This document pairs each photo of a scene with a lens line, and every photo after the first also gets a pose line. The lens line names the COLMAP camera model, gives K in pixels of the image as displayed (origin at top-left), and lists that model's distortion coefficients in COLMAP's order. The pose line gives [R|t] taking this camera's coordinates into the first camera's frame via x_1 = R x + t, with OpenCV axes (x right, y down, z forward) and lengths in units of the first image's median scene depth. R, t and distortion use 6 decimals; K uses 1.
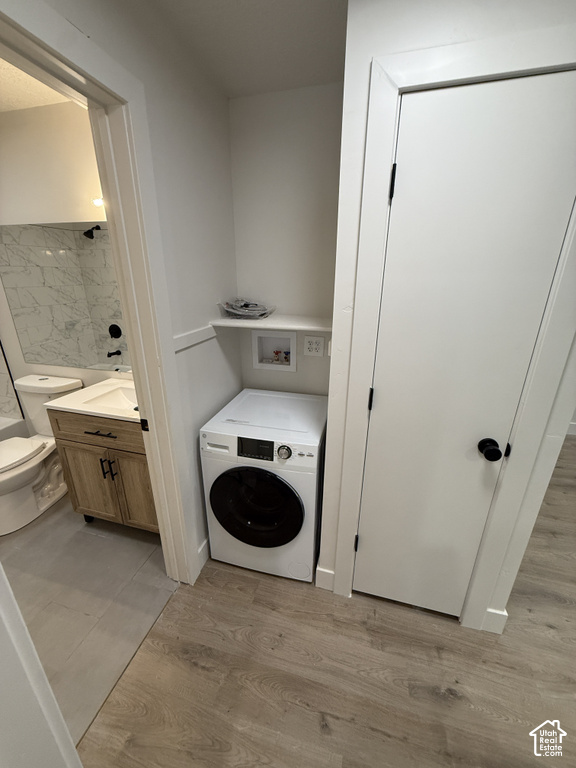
lens RADIAL K [[304.0, 0, 291.7], [0, 304.0, 381.5], [0, 0, 1]] dist [0.000127, 0.000136]
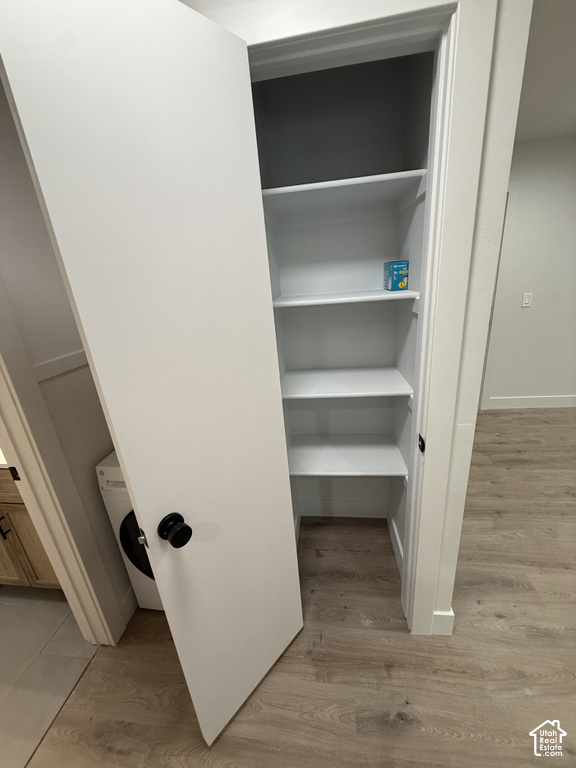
lens RADIAL K [[305.5, 0, 289.1], [0, 305.5, 381.9], [0, 0, 1]] dist [-0.000354, 0.000215]
pose [[0.987642, -0.123125, 0.096973, 0.185706], [0.124230, 0.992239, -0.005419, -0.006855], [-0.095553, 0.017399, 0.995272, 0.085996]]
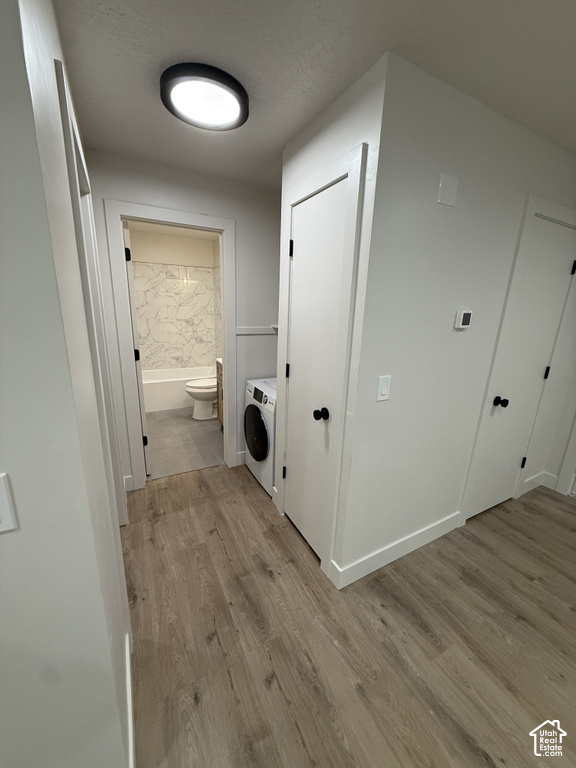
lens RADIAL K [[305.5, 0, 289.1], [0, 305.5, 381.9], [0, 0, 1]] dist [-0.000354, 0.000215]
pose [[0.678685, 0.198916, -0.706978, 1.175938], [-0.269922, 0.962810, 0.011777, 0.077205], [0.683029, 0.182836, 0.707137, -0.122762]]
